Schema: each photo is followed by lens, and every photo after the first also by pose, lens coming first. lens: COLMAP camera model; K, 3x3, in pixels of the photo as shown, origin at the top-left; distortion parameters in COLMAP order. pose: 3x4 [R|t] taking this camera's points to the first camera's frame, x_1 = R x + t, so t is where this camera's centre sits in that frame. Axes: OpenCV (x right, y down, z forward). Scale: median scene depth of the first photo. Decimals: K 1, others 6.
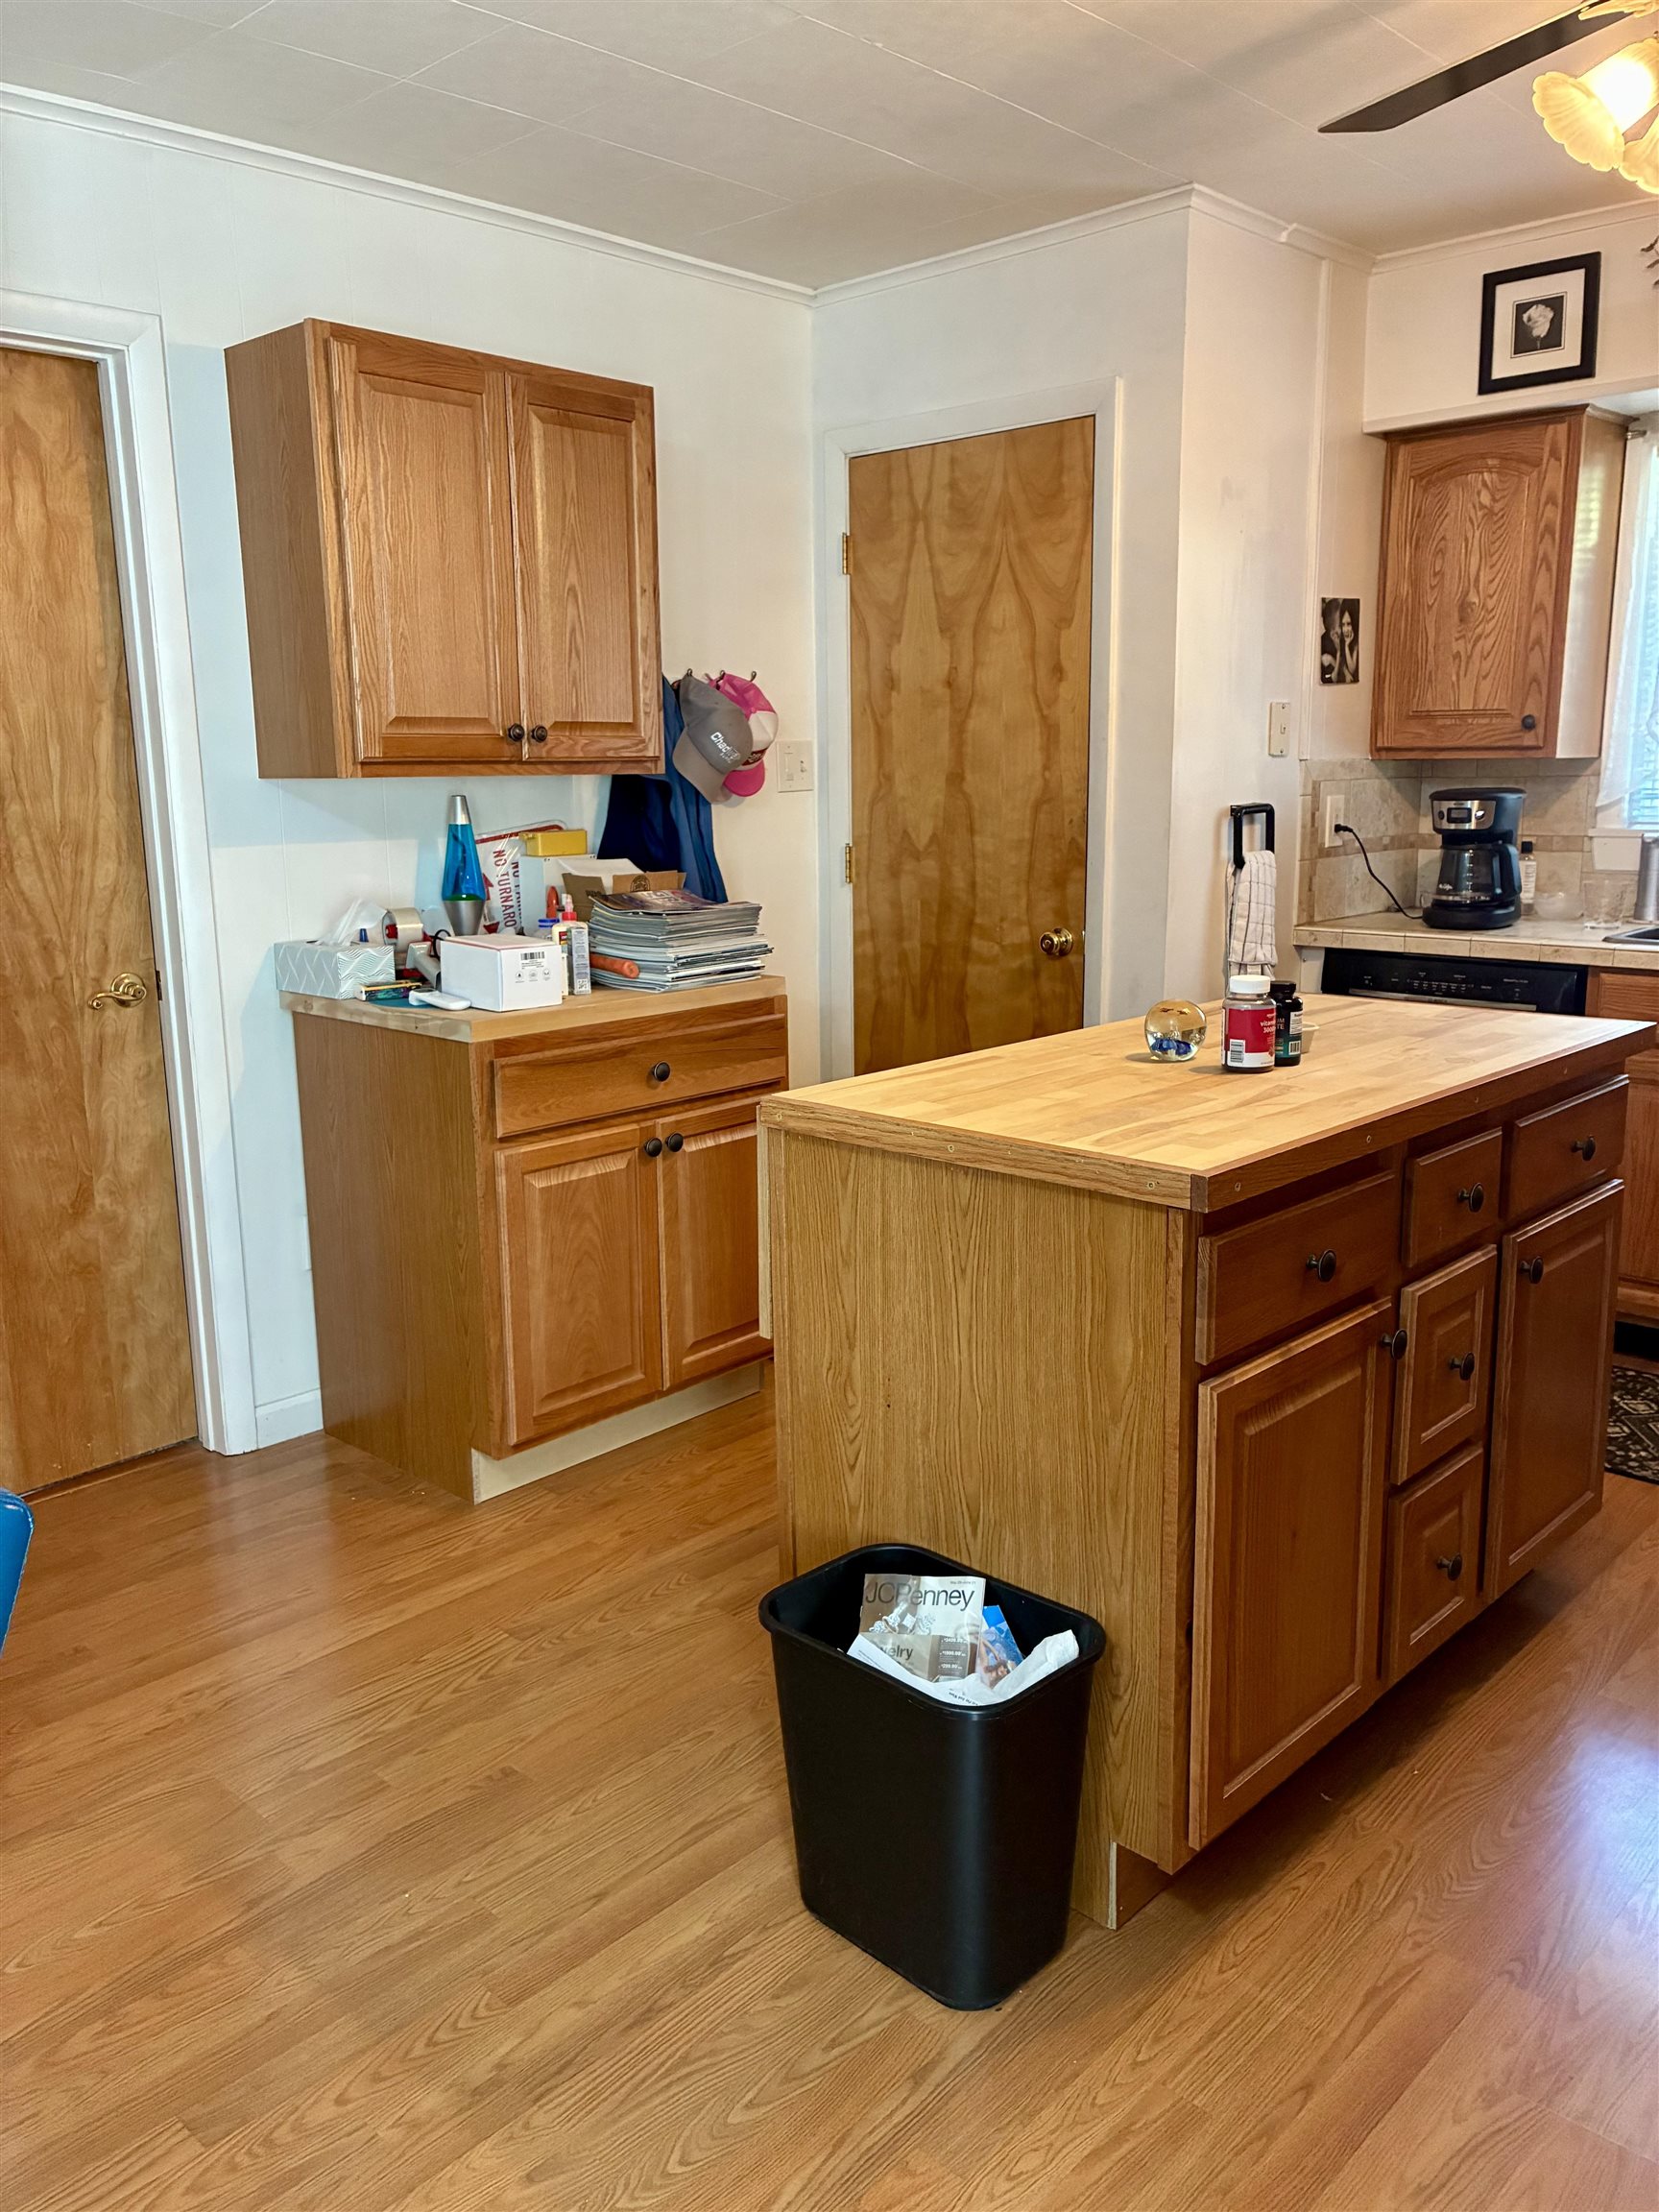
lens RADIAL K [[1678.7, 0, 829.5], [0, 1678.7, 1106.0], [0, 0, 1]] dist [-0.005018, -0.012352]
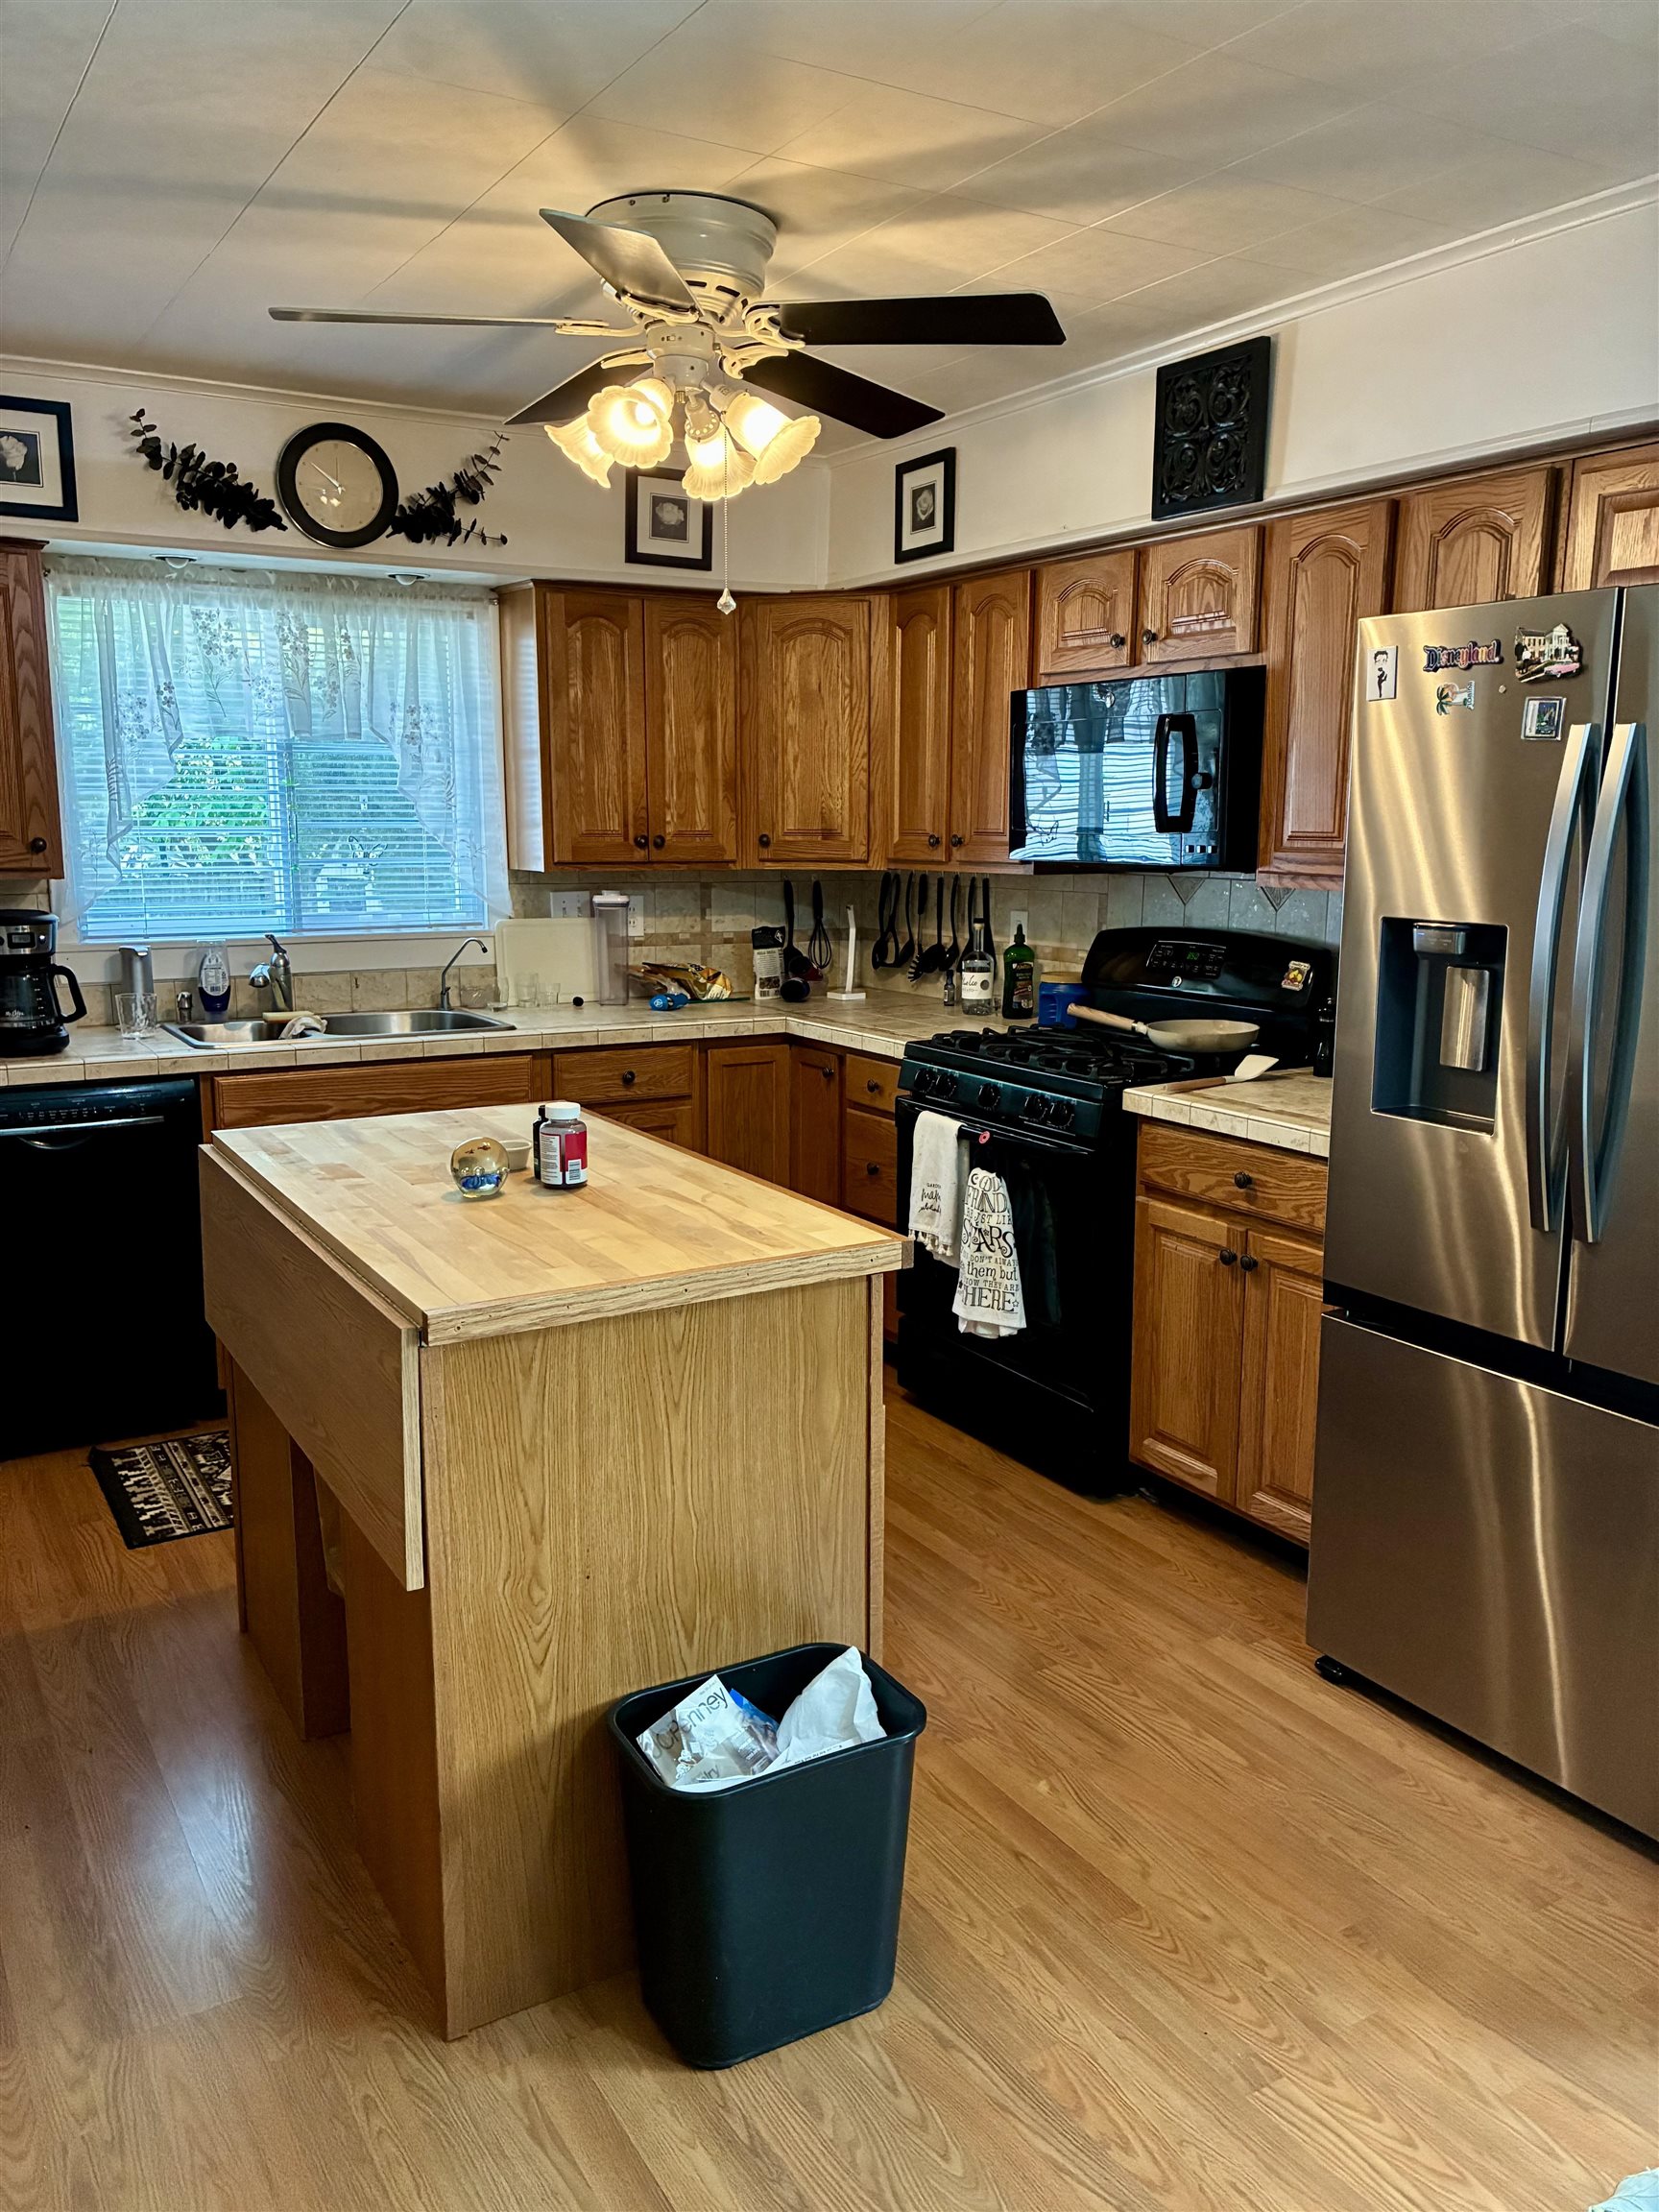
lens RADIAL K [[1686.3, 0, 829.5], [0, 1686.3, 1106.0], [0, 0, 1]] dist [-0.012455, -0.003008]
pose [[0.254328, -0.150992, 0.955259, -0.877198], [0.189920, 0.976302, 0.103754, -0.176757], [-0.948287, 0.155036, 0.276977, 0.576203]]
